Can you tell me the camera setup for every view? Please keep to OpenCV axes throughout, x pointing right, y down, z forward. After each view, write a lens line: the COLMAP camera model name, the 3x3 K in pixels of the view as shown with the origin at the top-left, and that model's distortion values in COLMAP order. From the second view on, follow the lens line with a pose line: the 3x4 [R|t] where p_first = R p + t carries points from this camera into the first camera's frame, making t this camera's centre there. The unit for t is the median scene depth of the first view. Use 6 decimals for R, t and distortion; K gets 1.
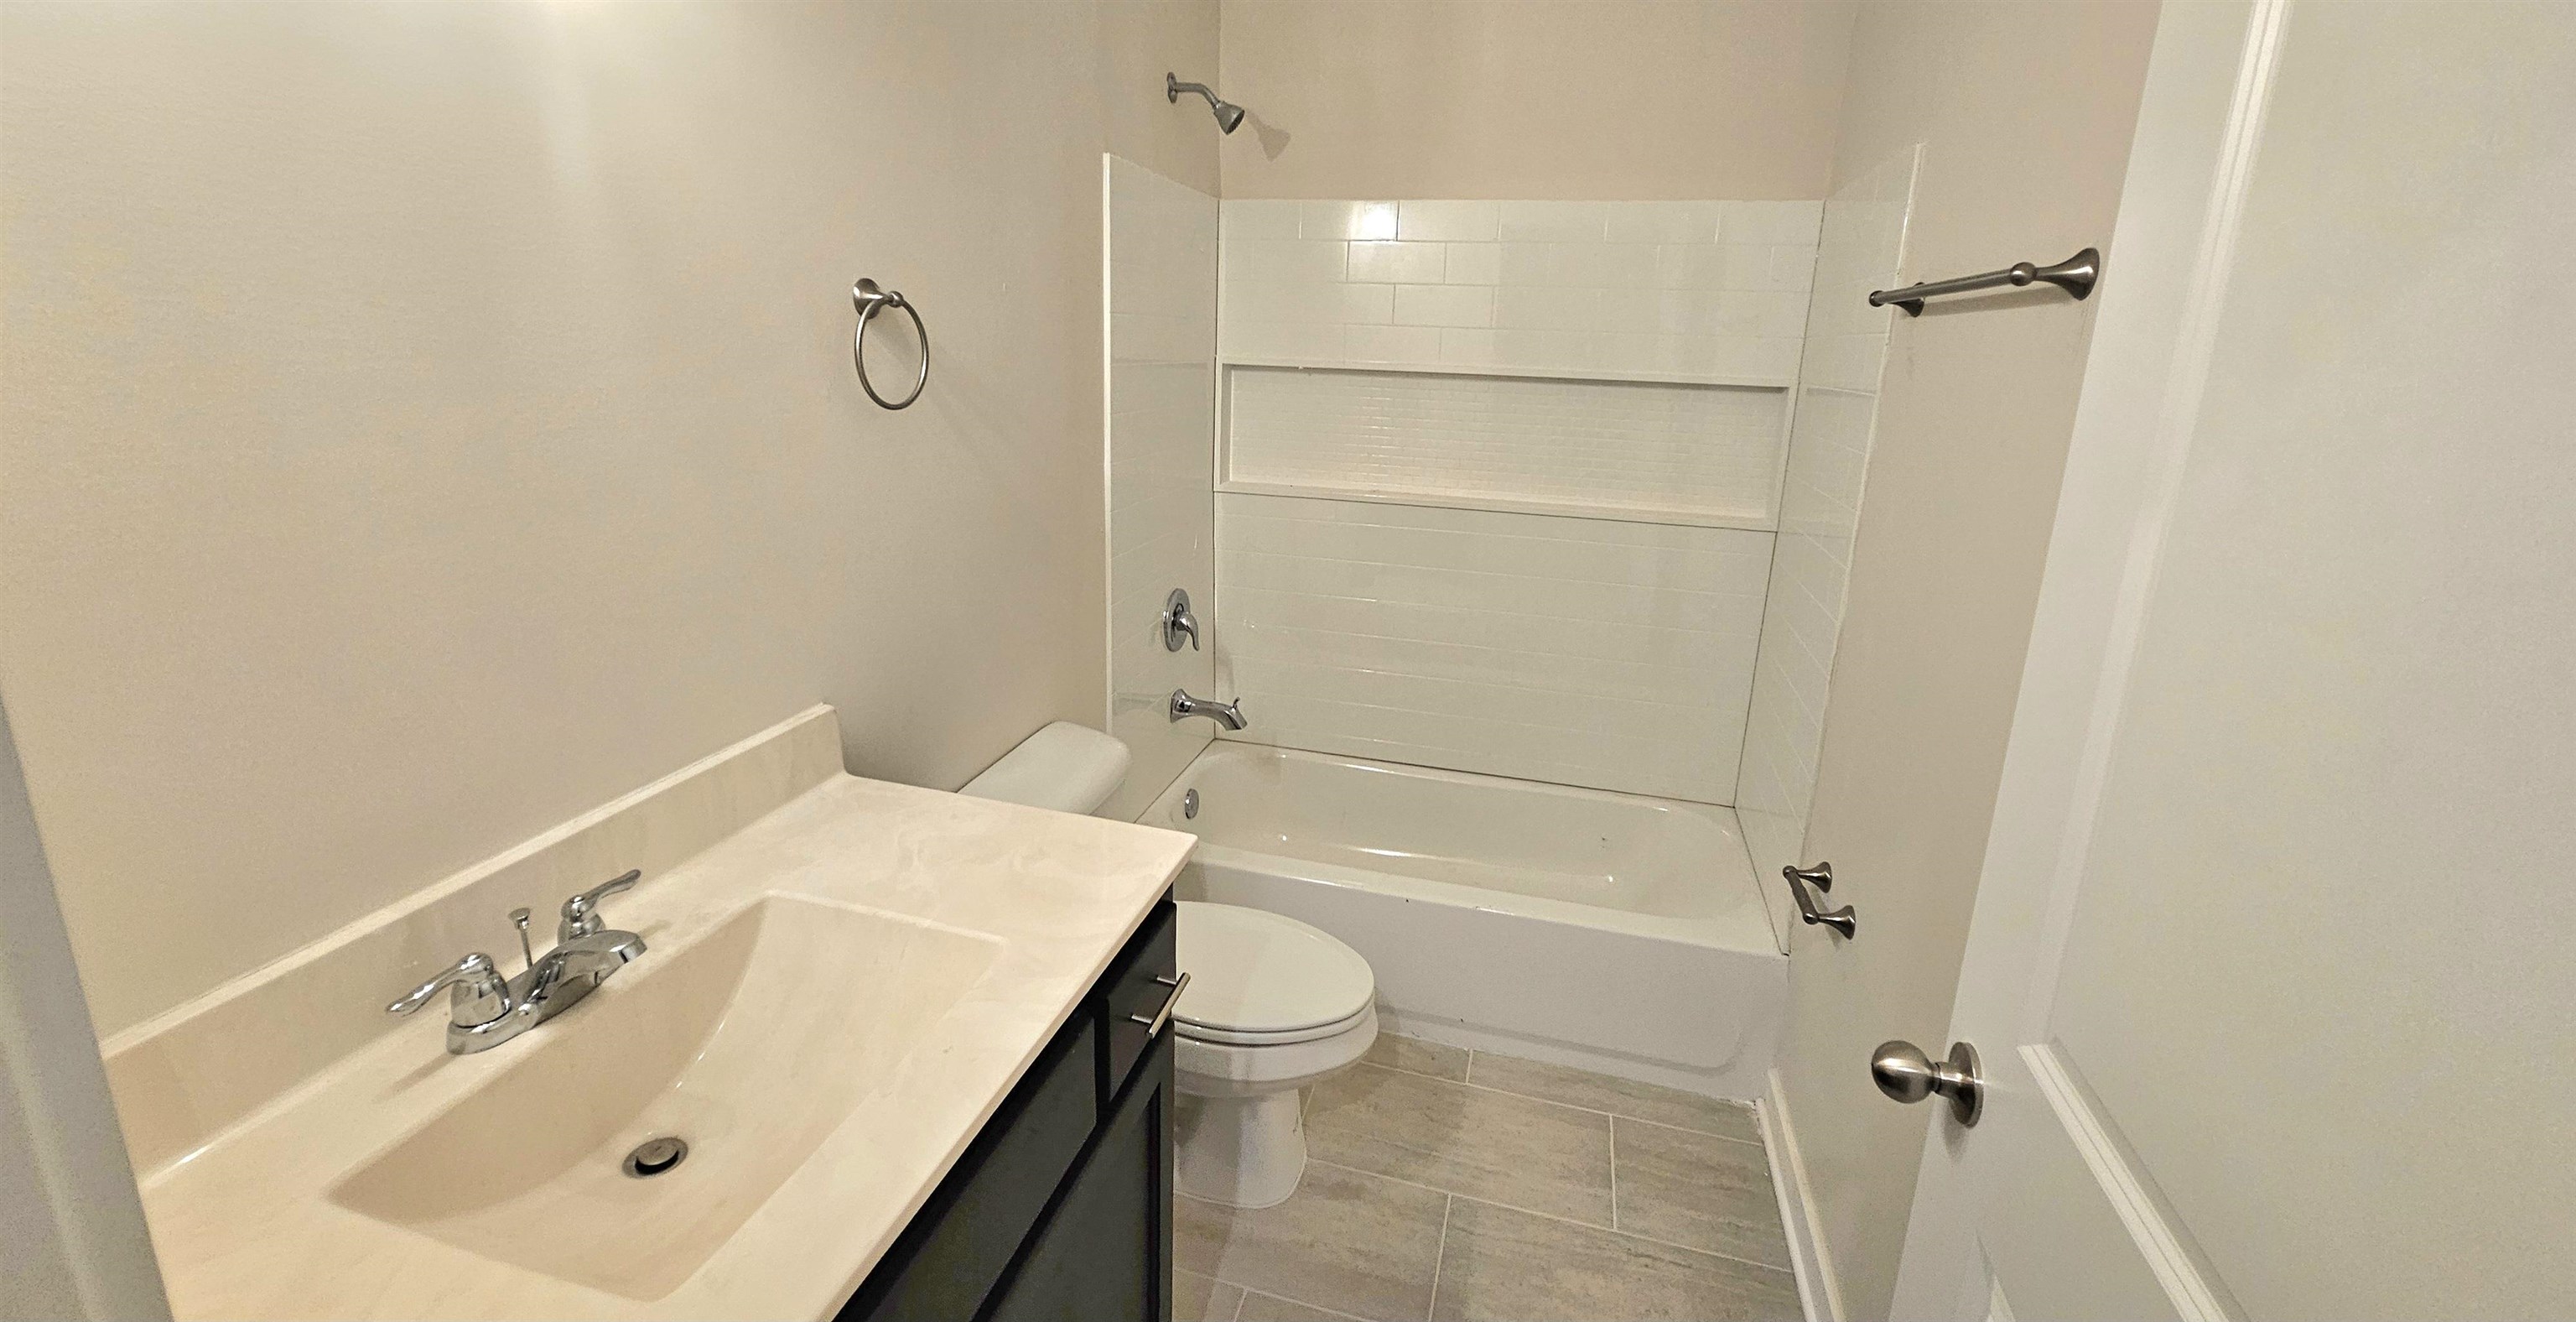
lens RADIAL K [[1063.0, 0, 1284.1], [0, 1063.0, 588.1], [0, 0, 1]] dist [-0.000594, 0.000054]
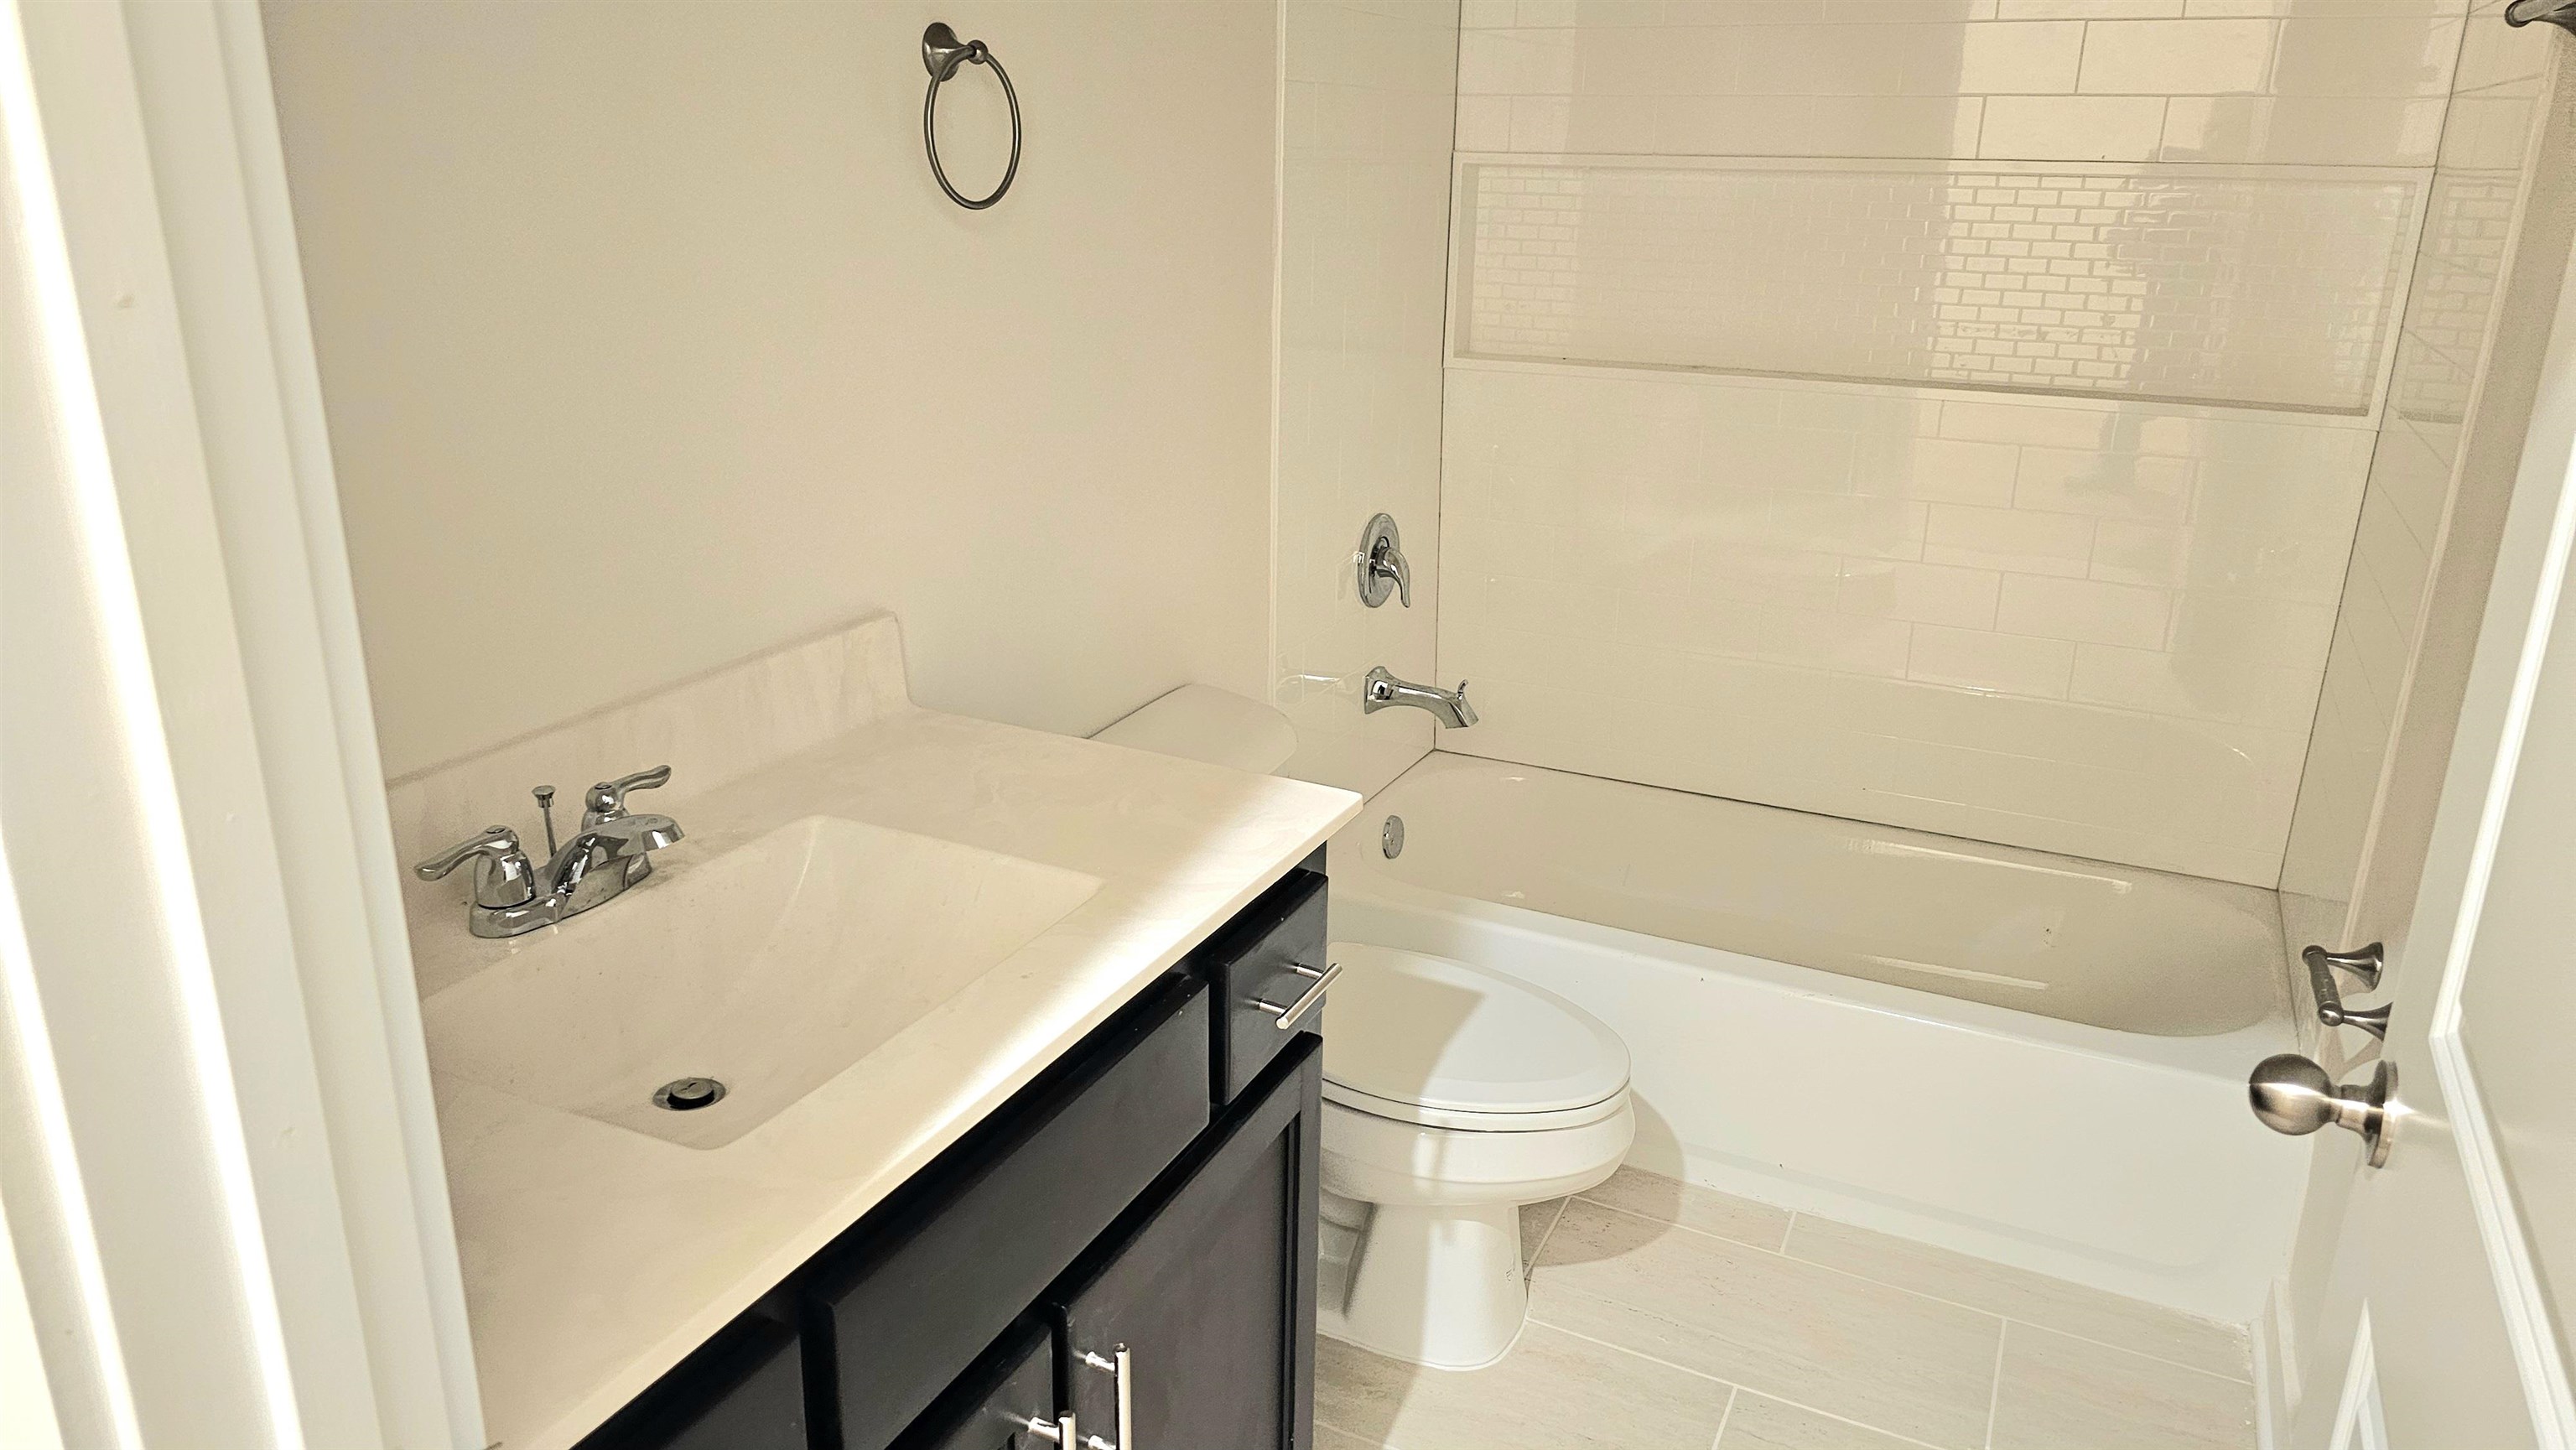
lens RADIAL K [[1772.7, 0, 1288.0], [0, 1772.7, 725.0], [0, 0, 1]] dist [0.097844, -0.107088]
pose [[0.984283, 0.042343, -0.171449, 0.060648], [-0.028332, 0.996117, 0.083357, 0.066146], [0.174313, -0.077189, 0.981660, -0.167725]]
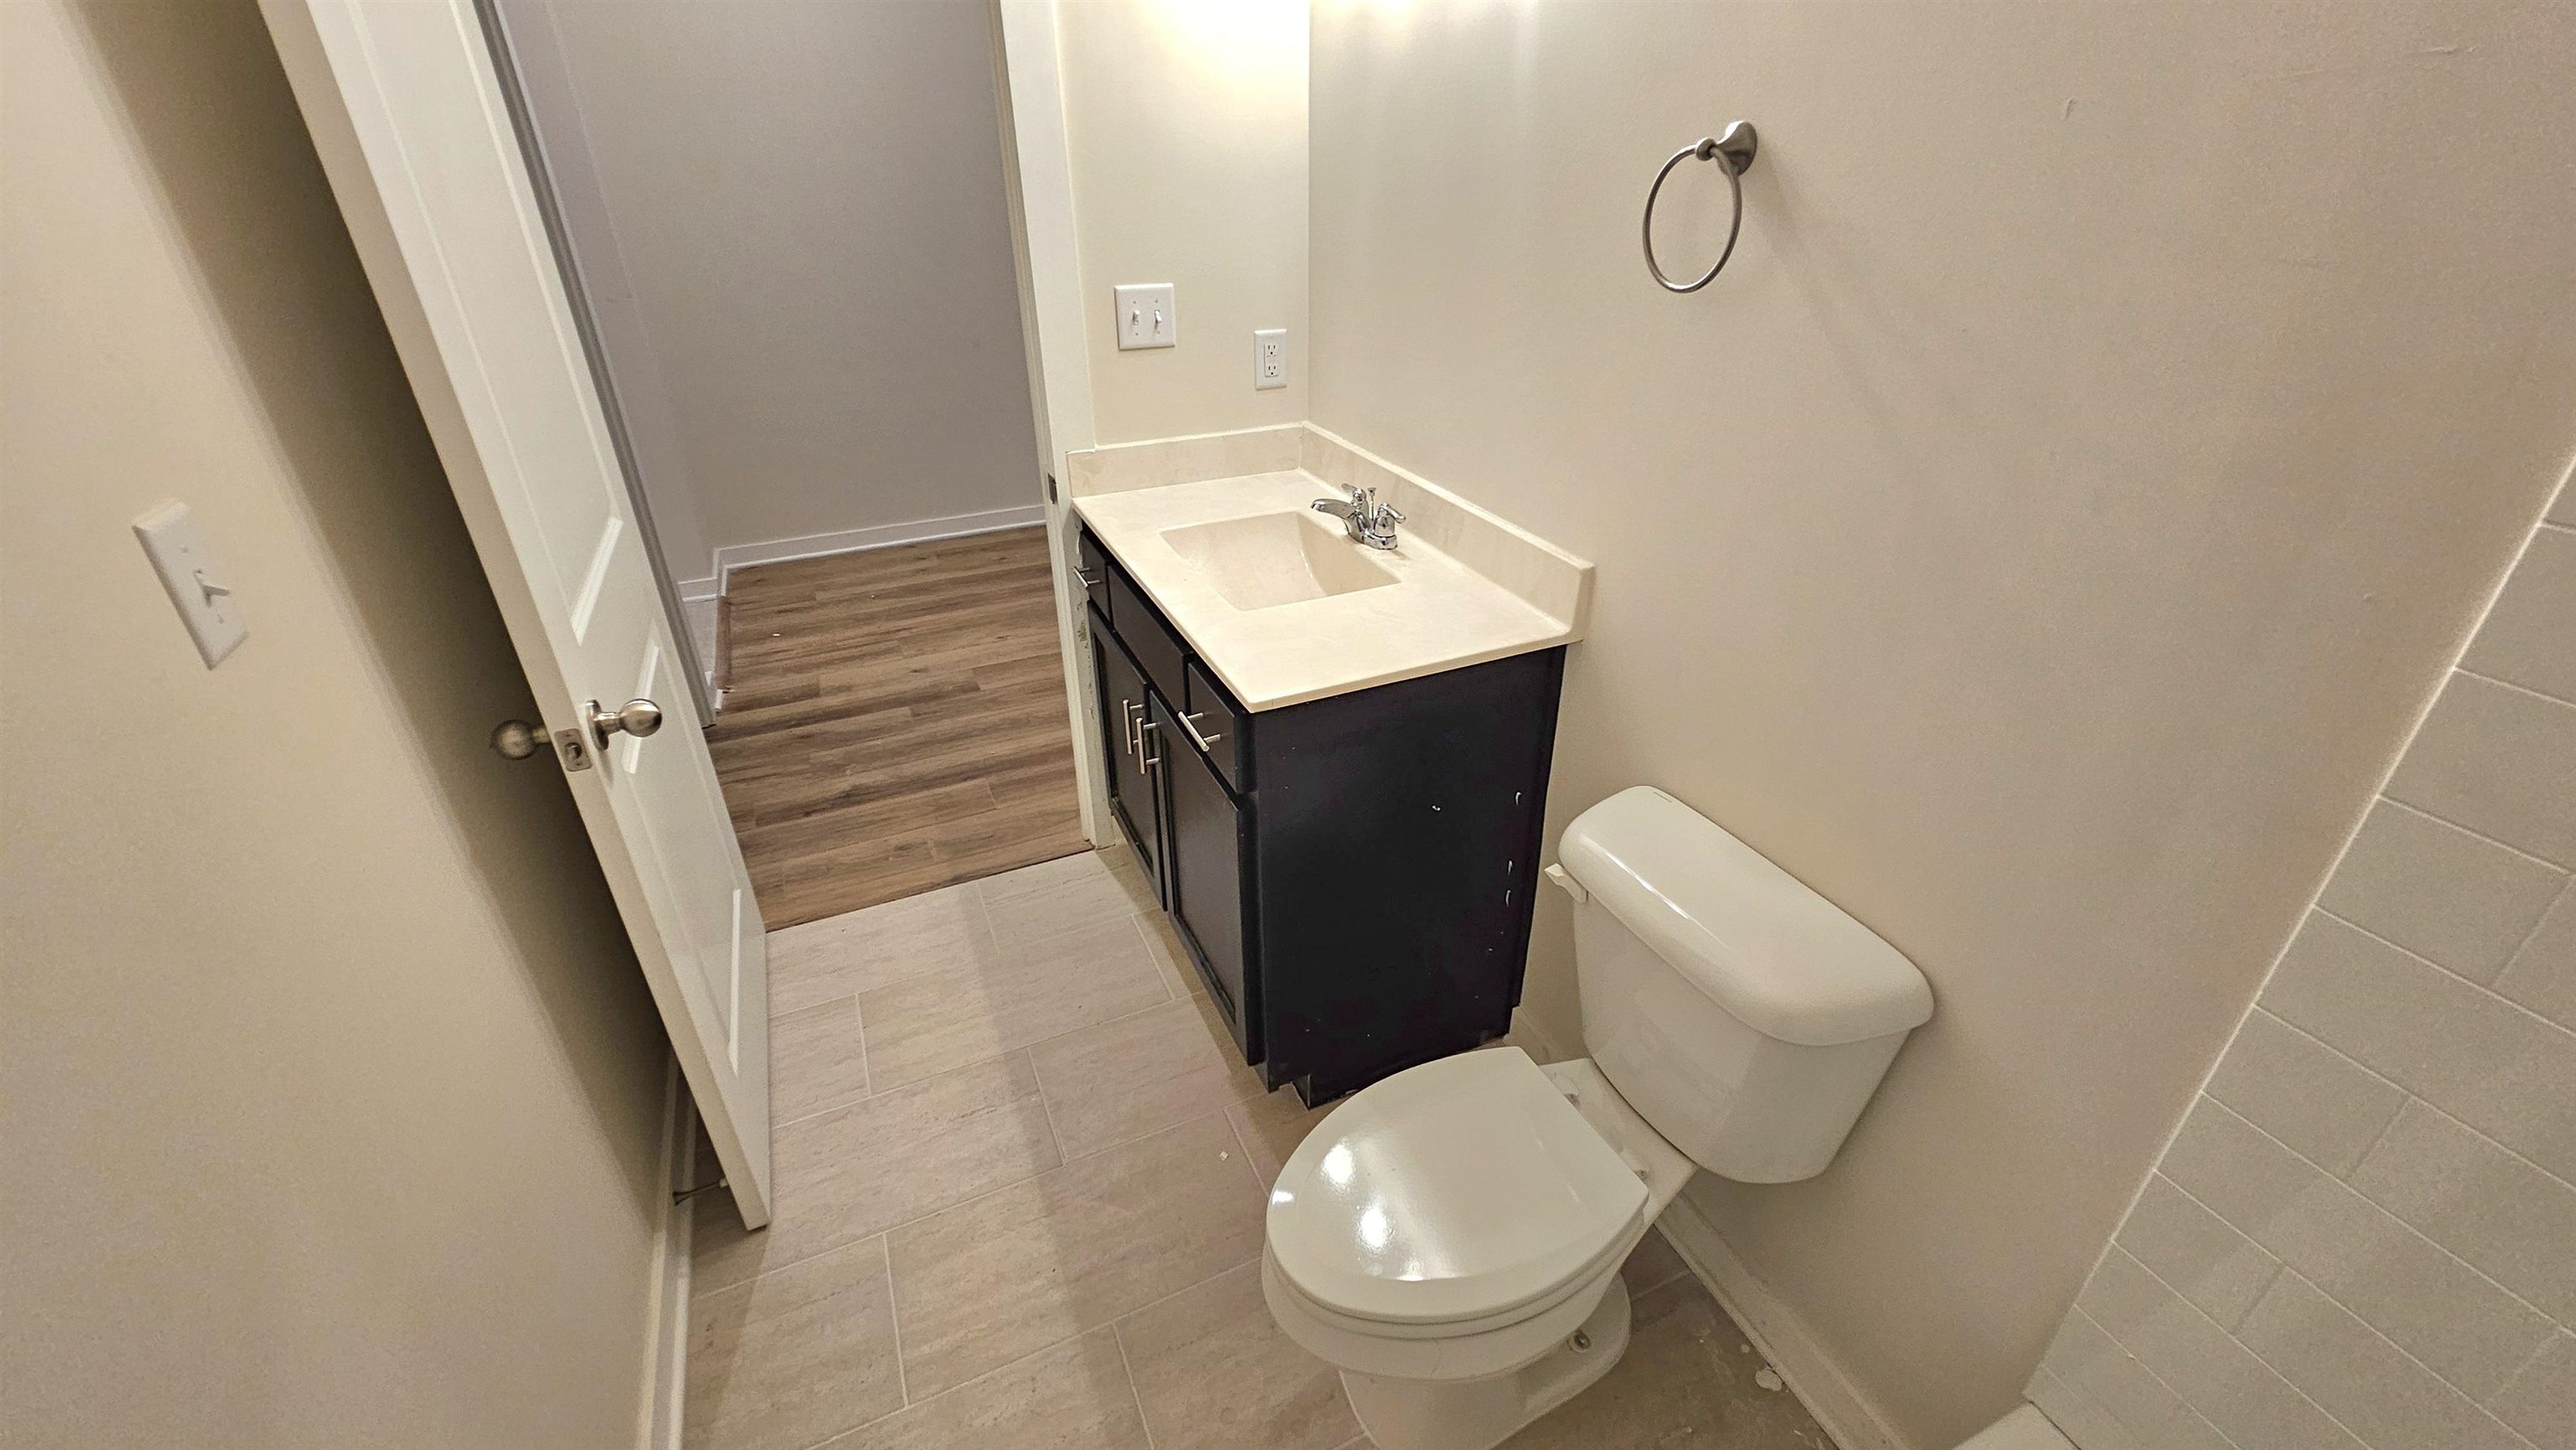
lens RADIAL K [[1040.2, 0, 1304.4], [0, 1040.2, 717.8], [0, 0, 1]] dist [-0.000437, -0.000003]
pose [[-0.760325, 0.284952, -0.583702, 0.380904], [-0.174839, 0.775686, 0.606418, -0.306289], [0.625569, 0.563129, -0.539953, 1.259492]]
